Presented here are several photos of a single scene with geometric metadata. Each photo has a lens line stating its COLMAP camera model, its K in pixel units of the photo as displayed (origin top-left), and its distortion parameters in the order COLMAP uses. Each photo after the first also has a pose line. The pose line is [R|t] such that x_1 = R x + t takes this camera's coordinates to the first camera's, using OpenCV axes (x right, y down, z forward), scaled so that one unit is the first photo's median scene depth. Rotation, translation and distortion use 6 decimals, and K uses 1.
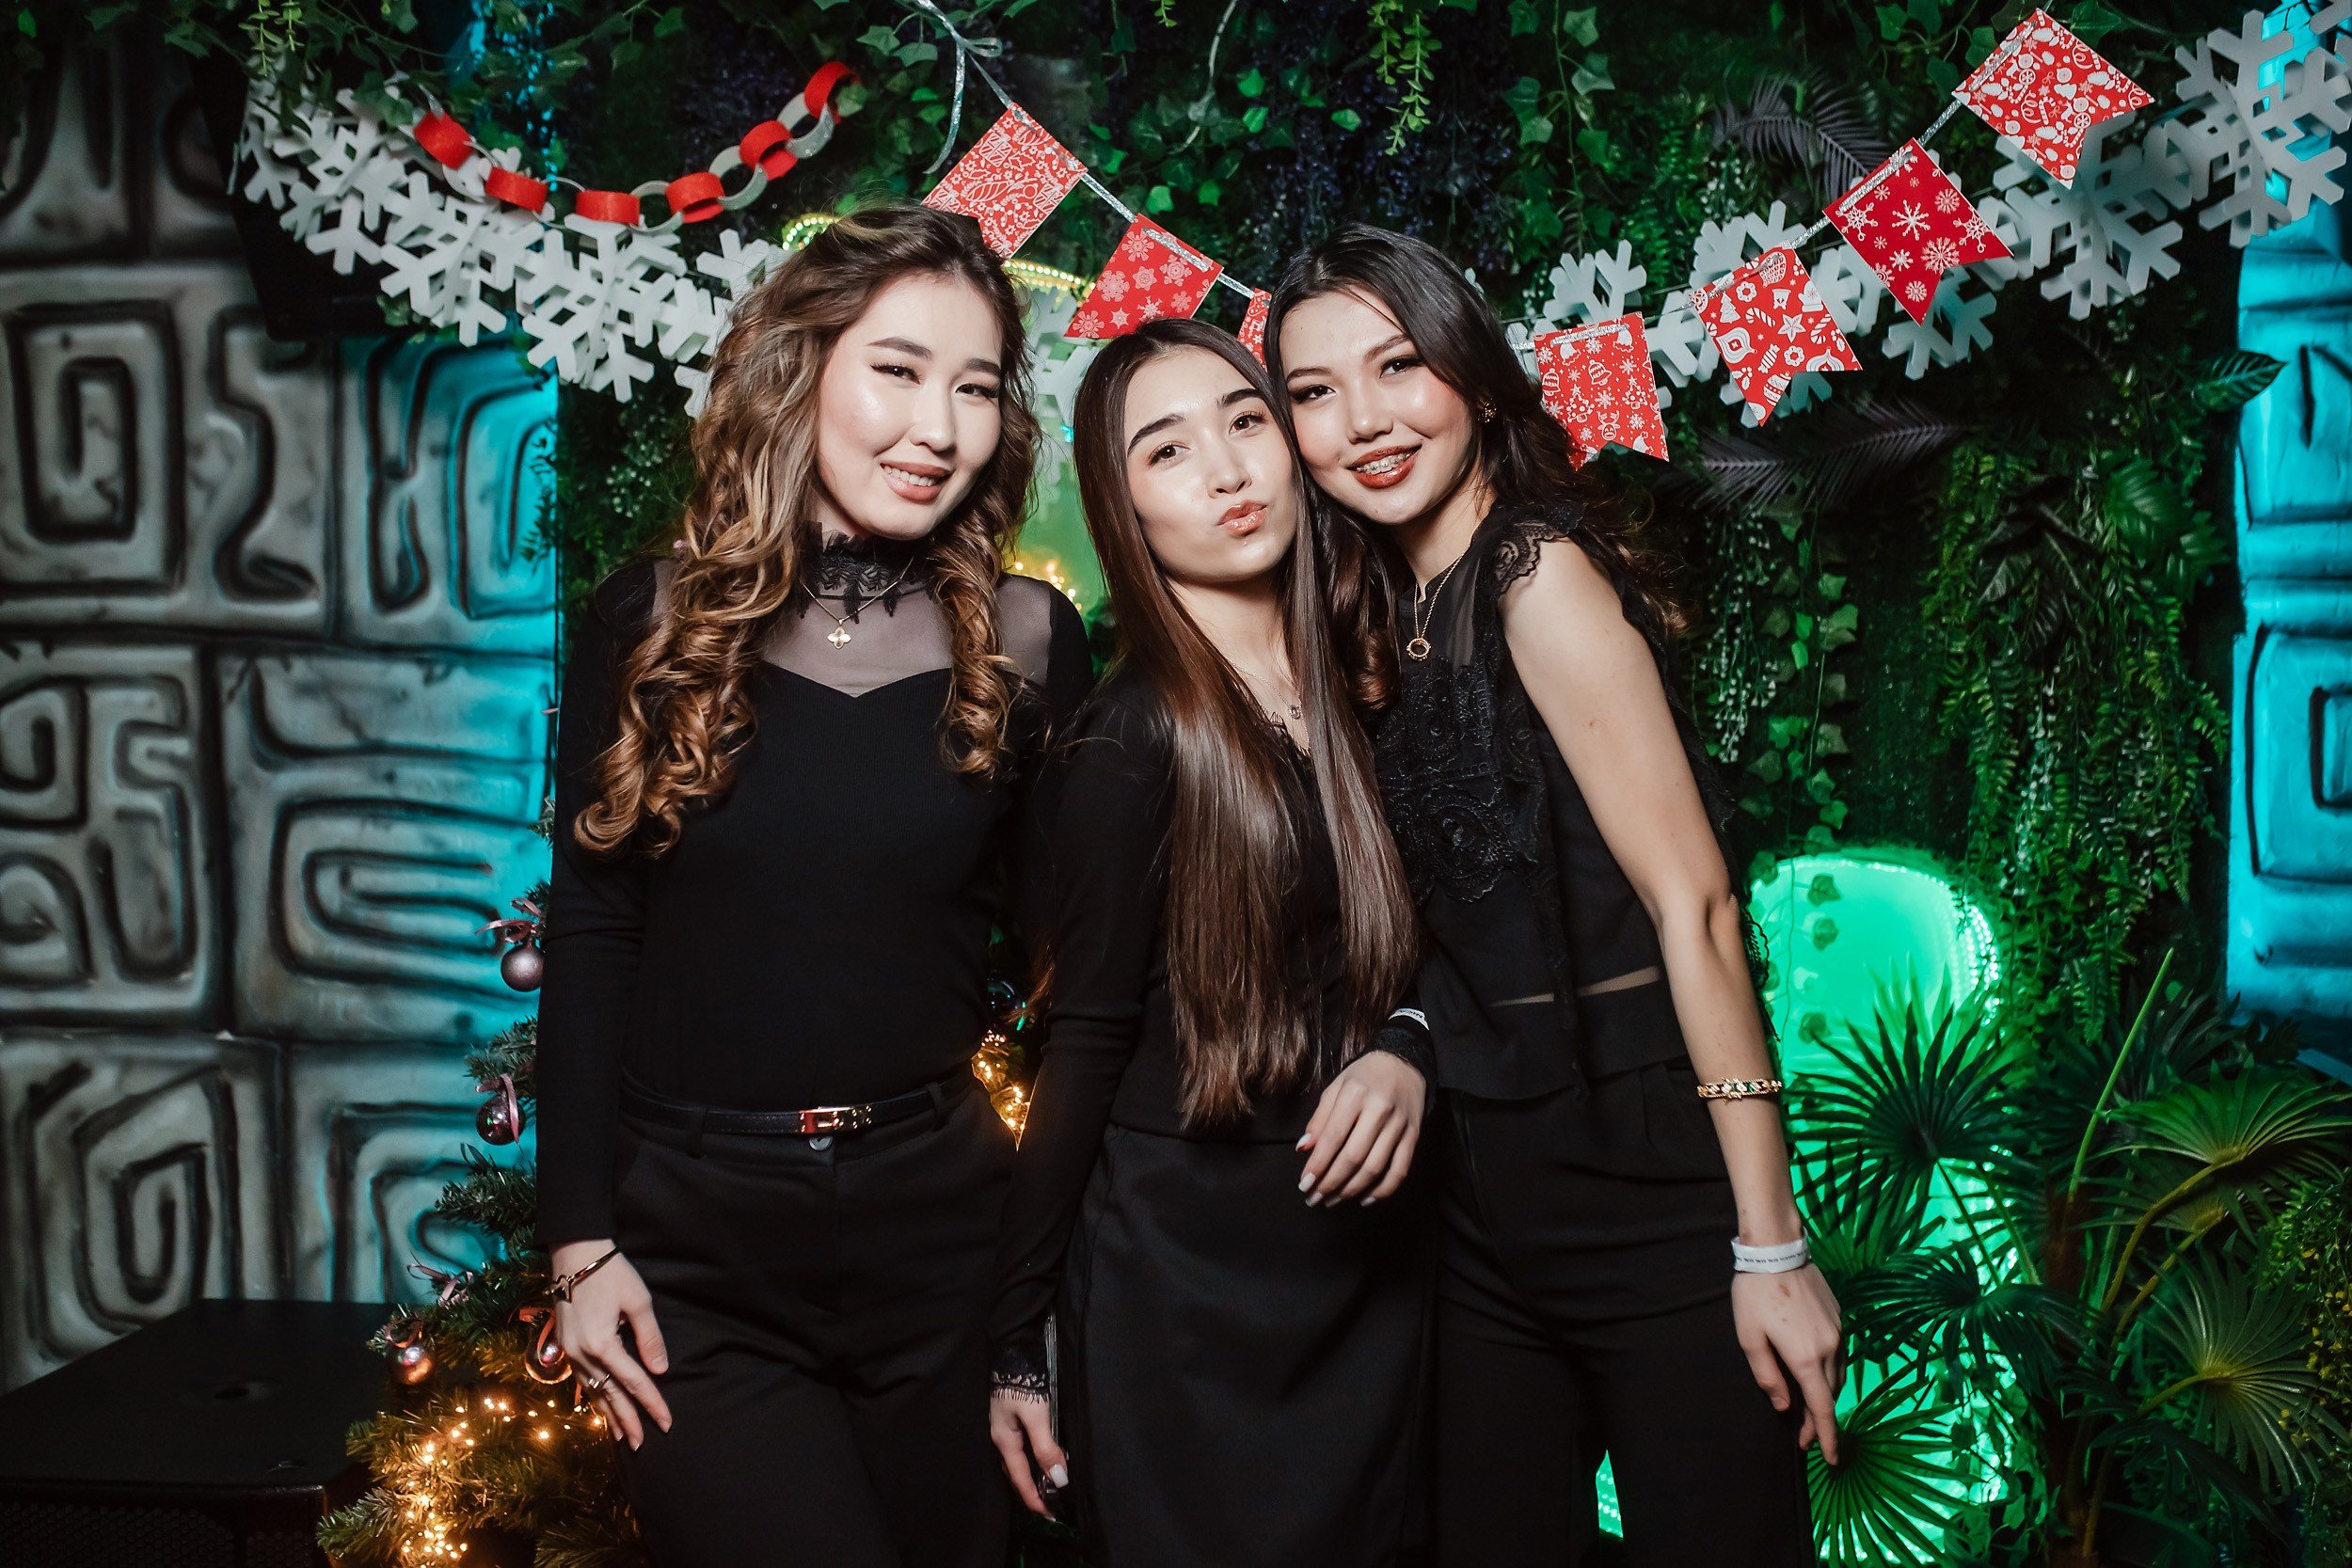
lens RADIAL K [[2312.9, 0, 1173.3], [0, 2312.9, 790.8], [0, 0, 1]] dist [-0.057607, 0.080646]
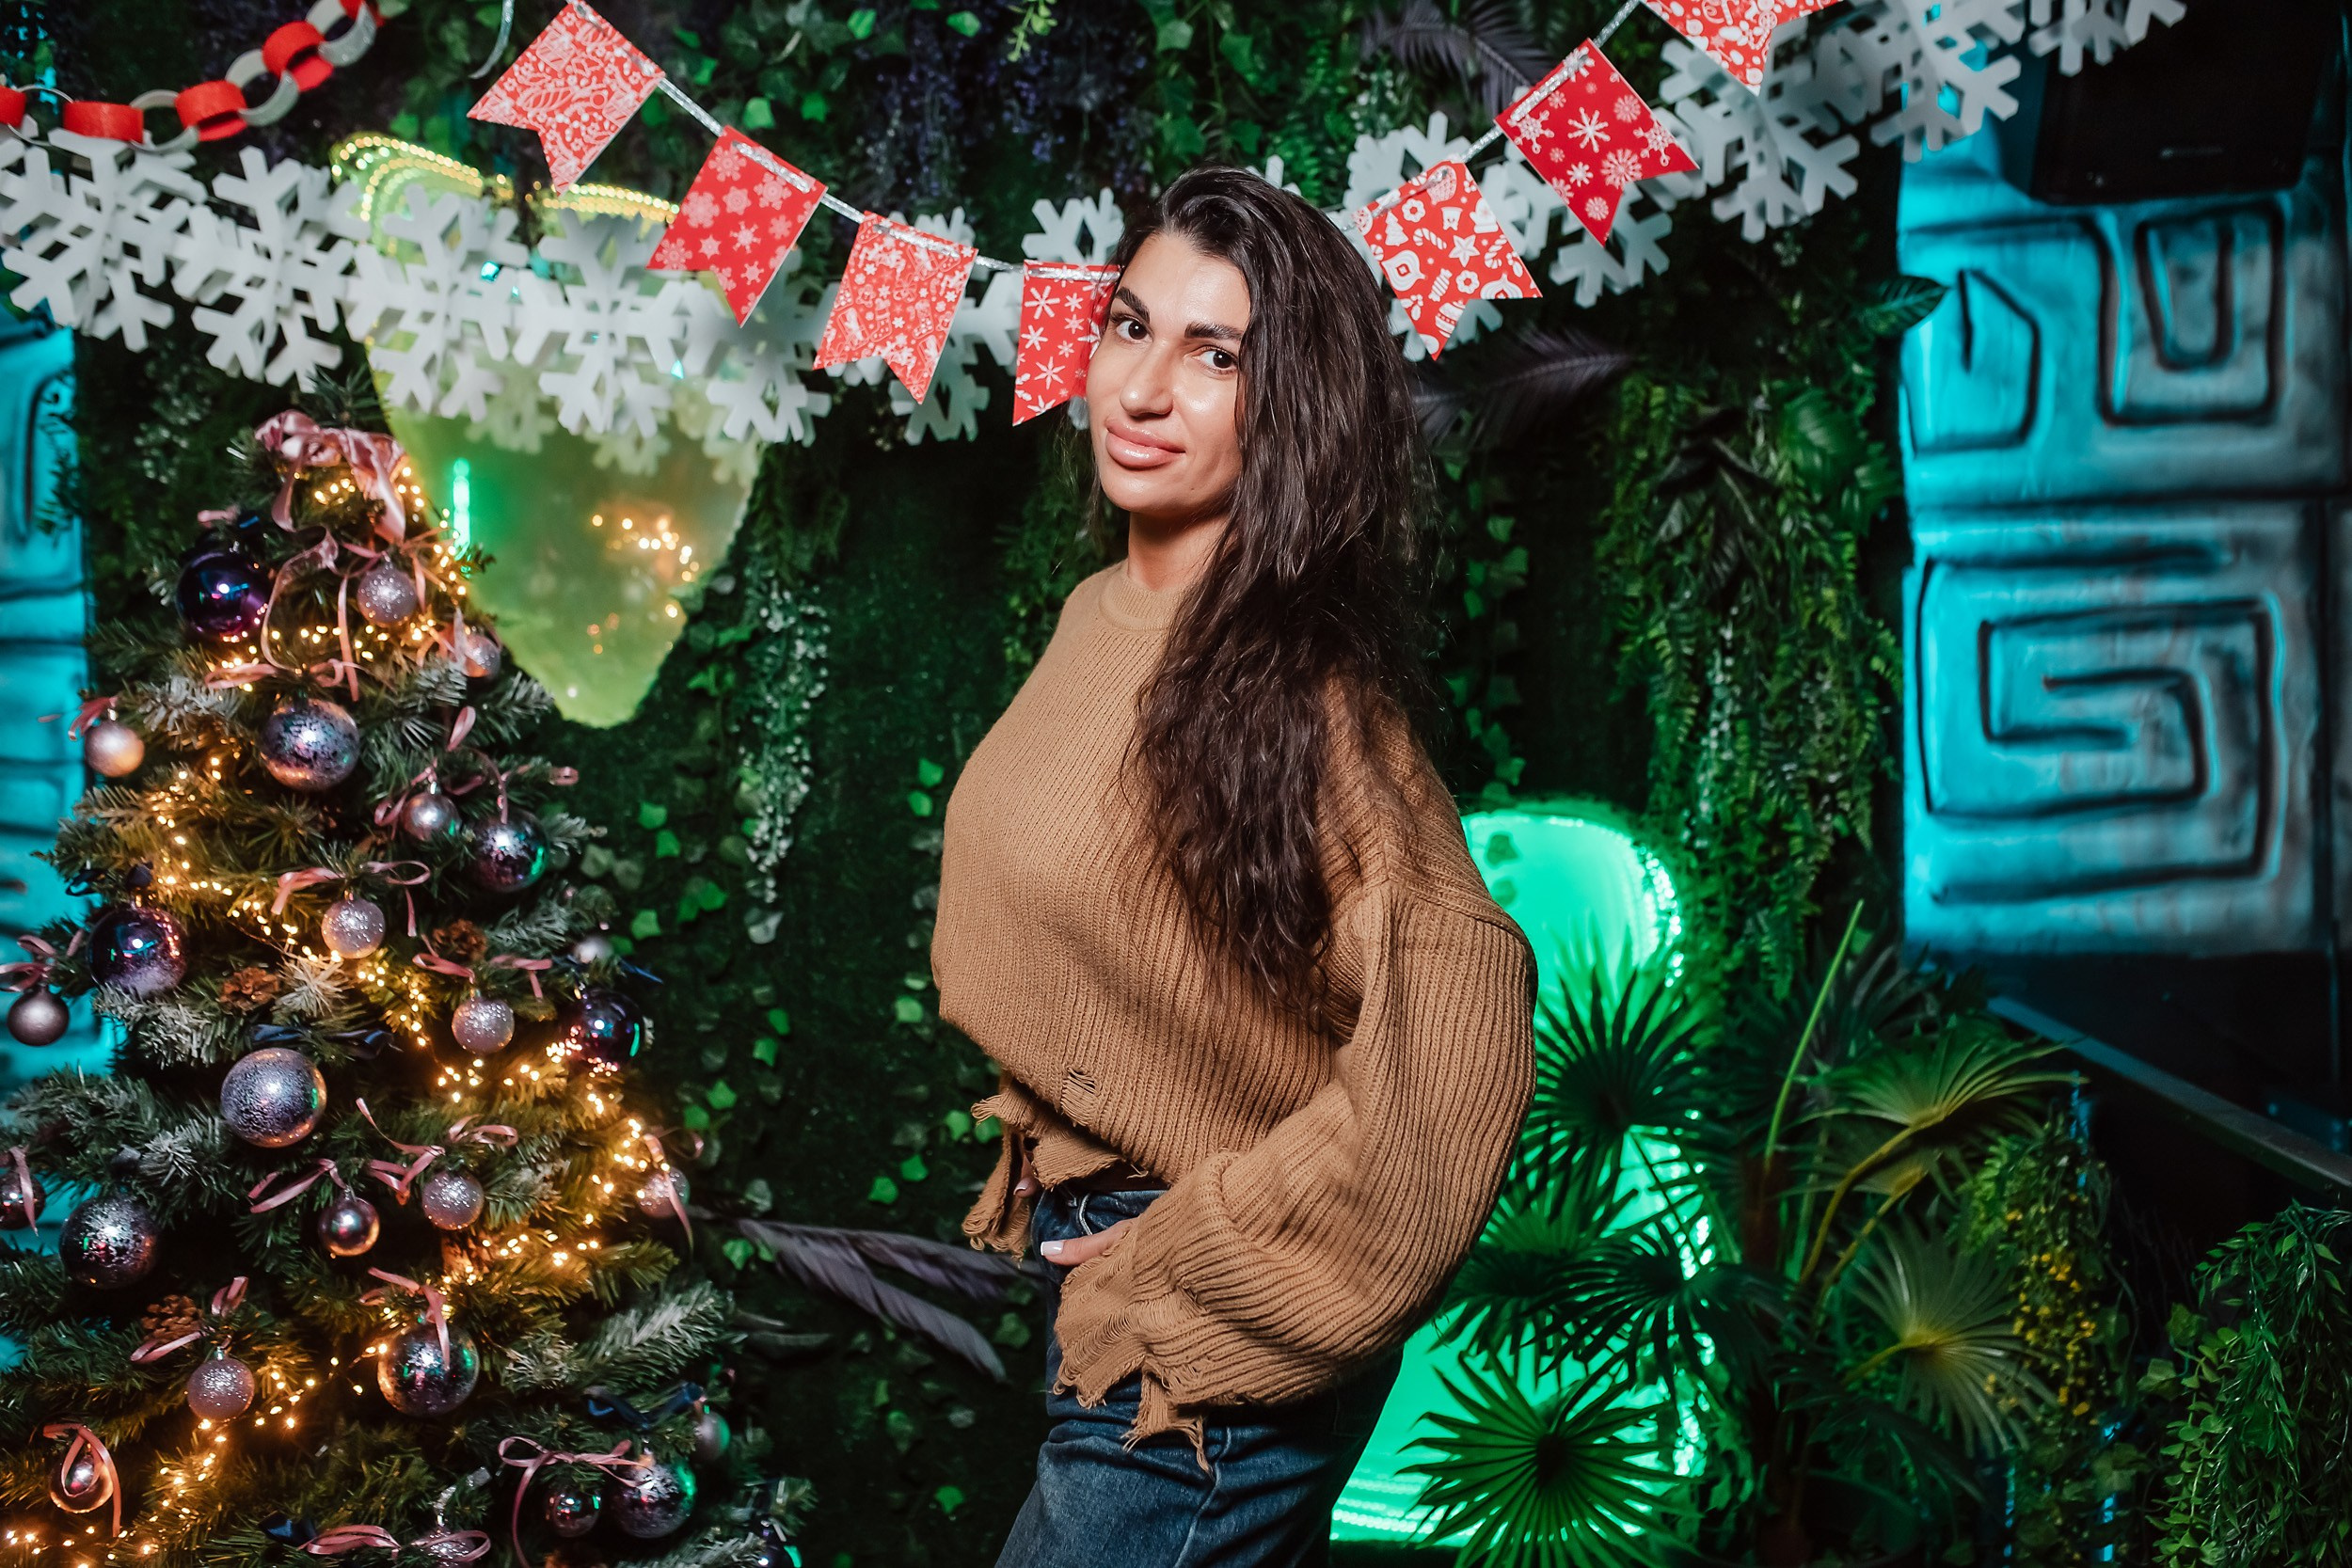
lens RADIAL K [[2264.1, 0, 1176.0], [0, 2264.1, 784.0], [0, 0, 1]] dist [-0.056845, 0.087309]
pose [[0.987816, -0.041146, 0.150088, 0.012529], [0.036898, 0.998839, 0.030979, -0.019031], [-0.151188, -0.025064, 0.988187, 0.110180]]
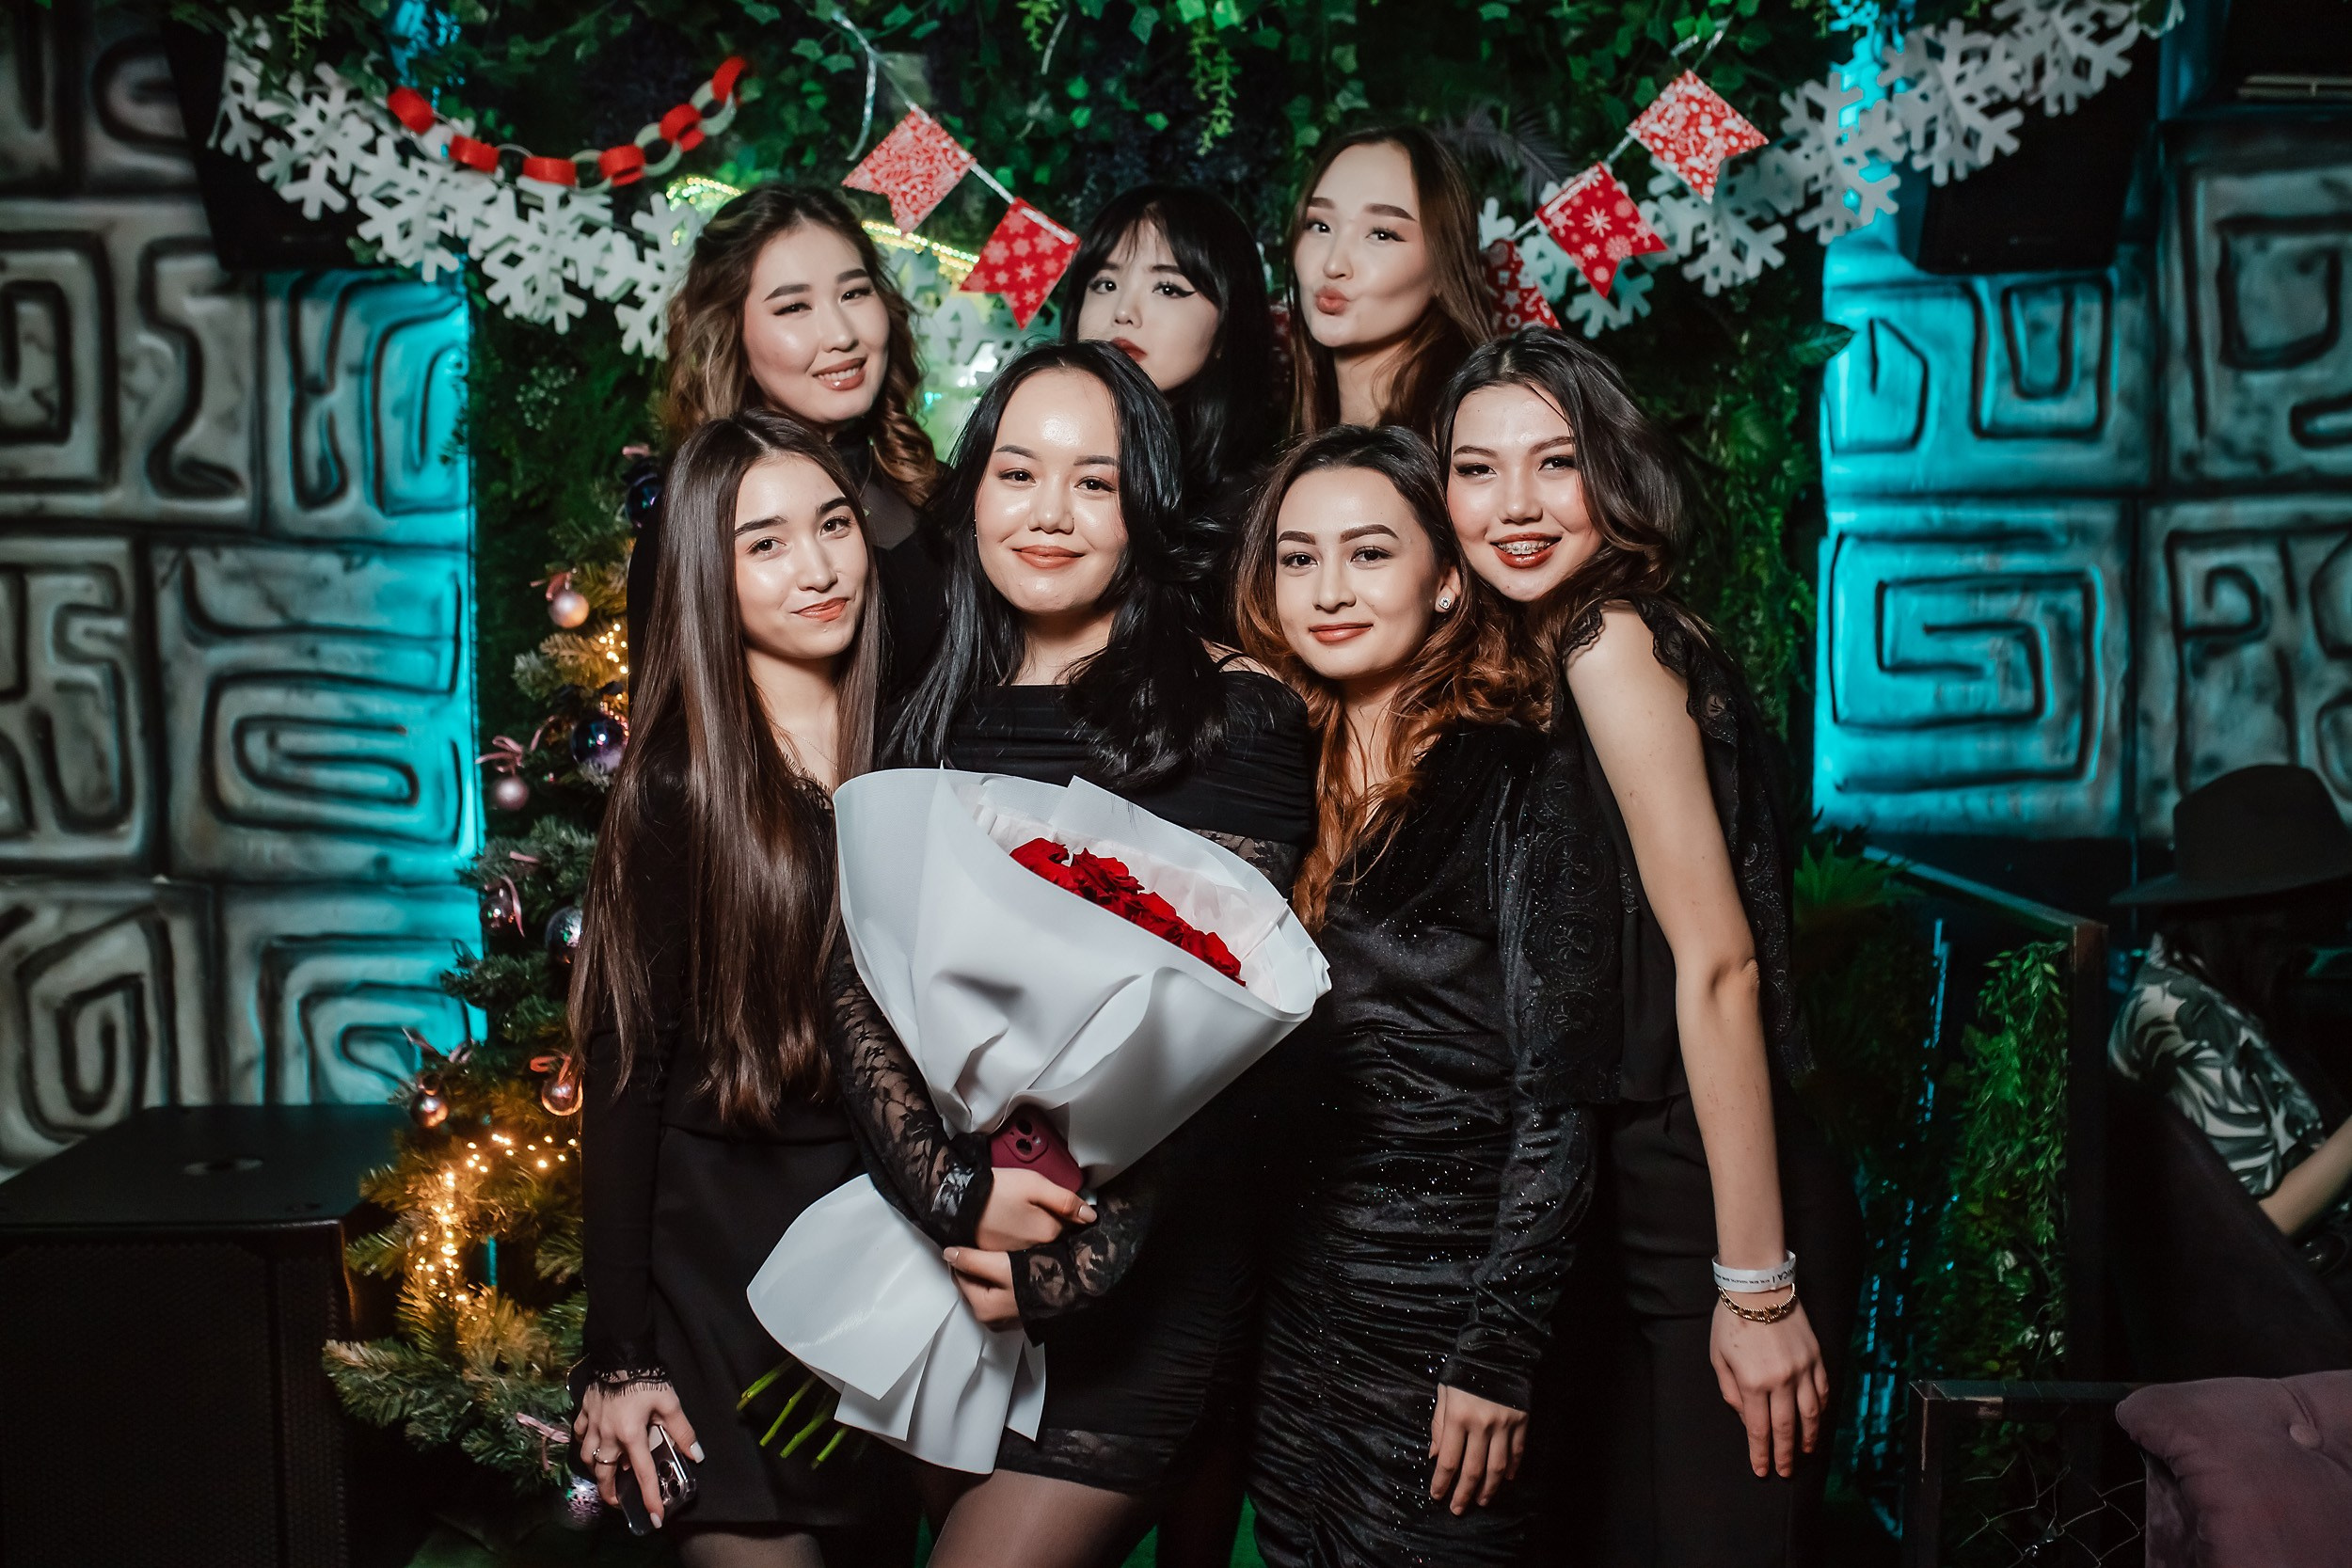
lens RADIAL K [[2264.1, 0, 1176.0], [0, 2264.1, 784.0], [0, 0, 1]] dist [-0.056845, 0.087309]
pose [[0.987705, -0.008338, 0.156105, -0.108413], [0.003795, 0.999561, 0.029377, 0.035031], [-0.156282, -0.028424, 0.987303, -0.228933]]
